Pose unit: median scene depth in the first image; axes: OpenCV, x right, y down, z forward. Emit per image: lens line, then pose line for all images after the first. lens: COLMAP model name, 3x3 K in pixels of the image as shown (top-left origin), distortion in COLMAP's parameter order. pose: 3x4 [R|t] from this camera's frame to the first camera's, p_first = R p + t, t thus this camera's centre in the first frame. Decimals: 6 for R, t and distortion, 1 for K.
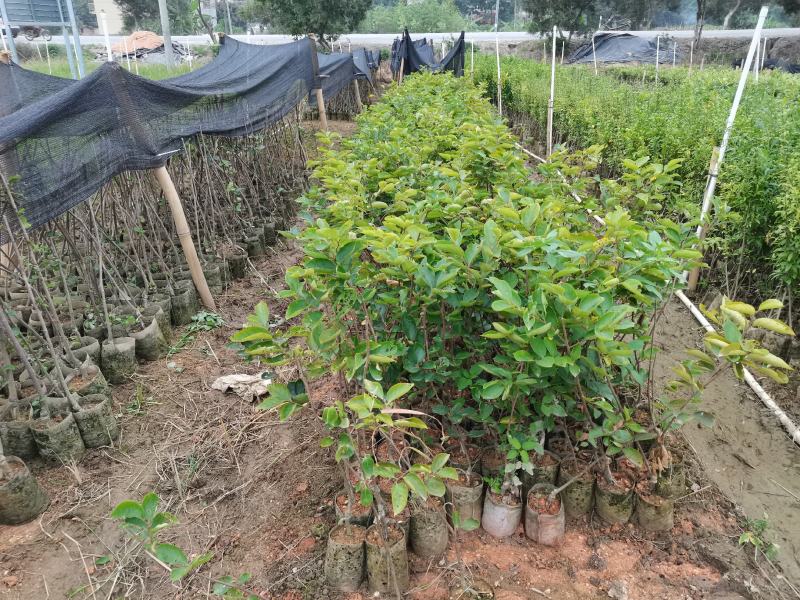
lens RADIAL K [[609.6, 0, 400.8], [0, 609.6, 298.5], [0, 0, 1]] dist [0.024858, -0.018835]
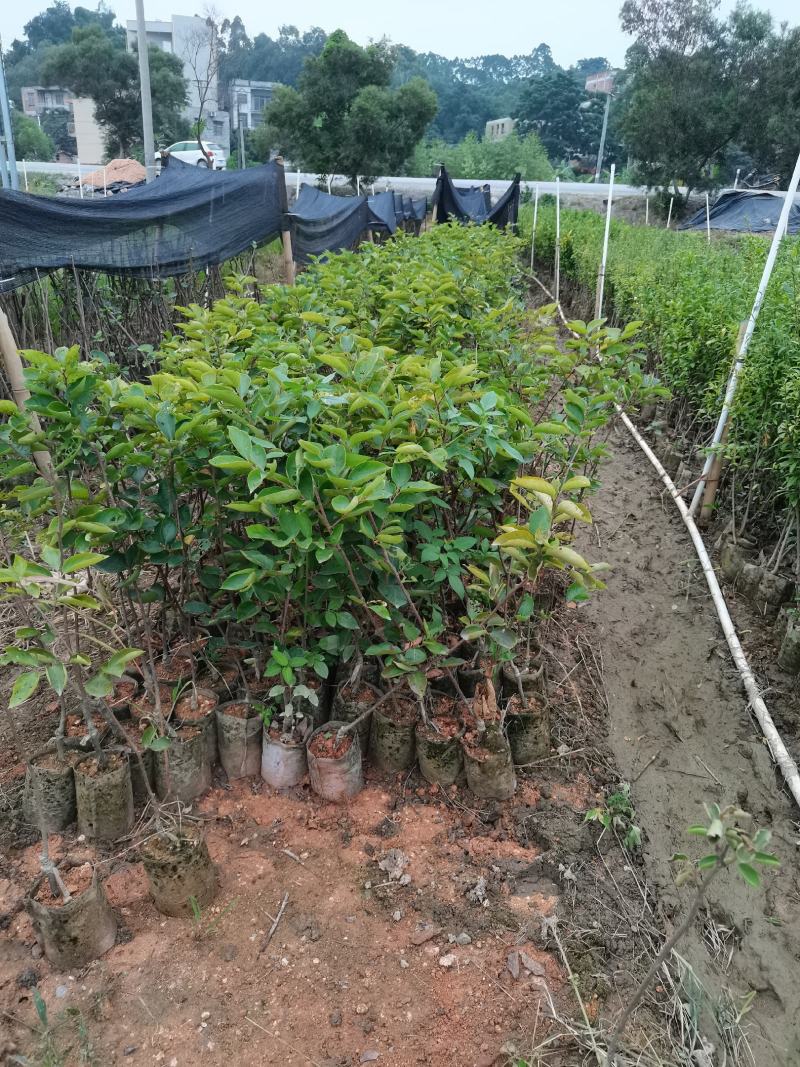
lens RADIAL K [[813.1, 0, 396.7], [0, 813.1, 536.0], [0, 0, 1]] dist [0.024858, -0.018835]
pose [[0.995455, 0.074803, -0.058931, 0.234902], [-0.074627, 0.997198, 0.005190, 0.044510], [0.059154, -0.000768, 0.998249, 0.003840]]
